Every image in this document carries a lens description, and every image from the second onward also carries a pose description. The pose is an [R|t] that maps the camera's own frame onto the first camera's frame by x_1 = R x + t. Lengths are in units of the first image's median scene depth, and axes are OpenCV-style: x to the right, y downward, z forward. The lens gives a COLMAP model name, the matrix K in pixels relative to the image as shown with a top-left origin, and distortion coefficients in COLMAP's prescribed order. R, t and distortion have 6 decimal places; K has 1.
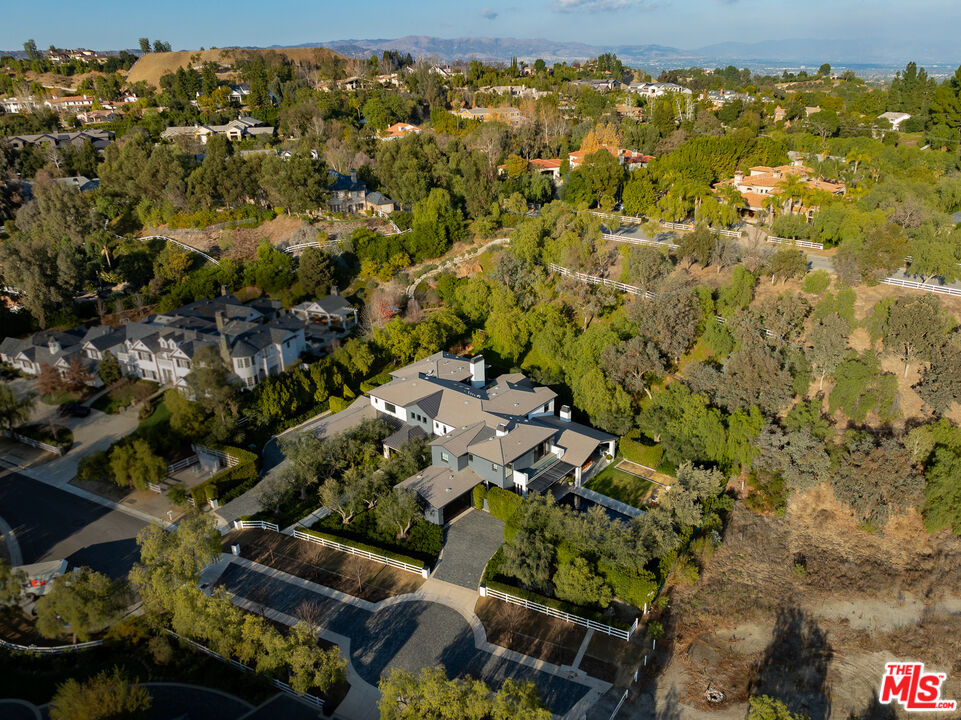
lens RADIAL K [[758.1, 0, 482.4], [0, 758.1, 389.1], [0, 0, 1]] dist [-0.009445, -0.057319]
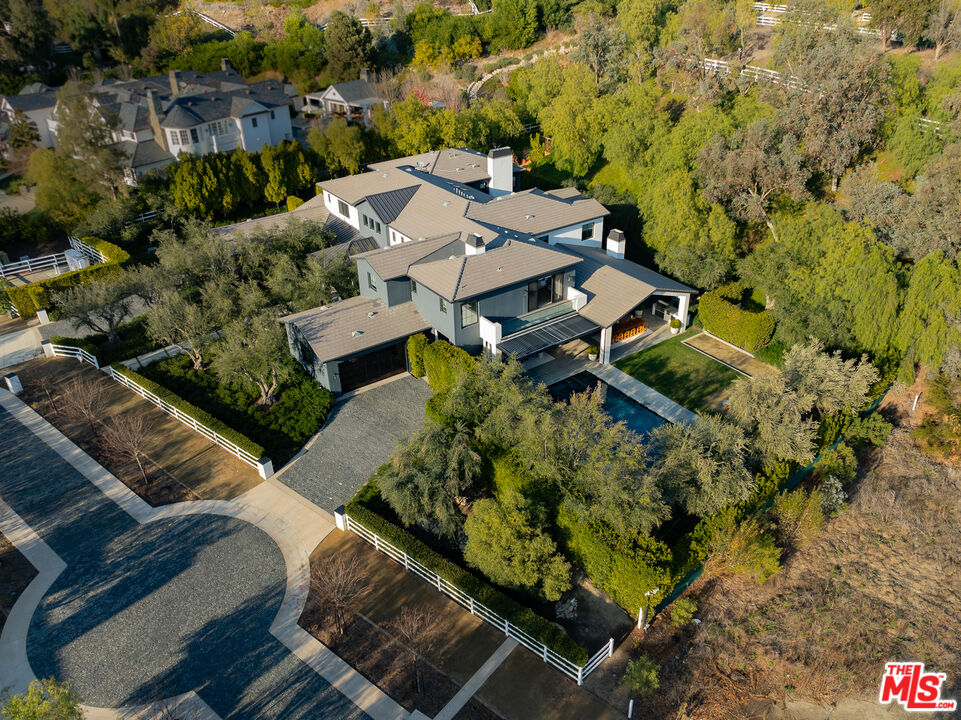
lens RADIAL K [[758.1, 0, 482.4], [0, 758.1, 389.1], [0, 0, 1]] dist [-0.009445, -0.057319]
pose [[0.971443, 0.137573, -0.193319, 0.152106], [-0.109693, 0.982852, 0.148223, 0.074096], [0.210395, -0.122785, 0.969875, 0.433494]]
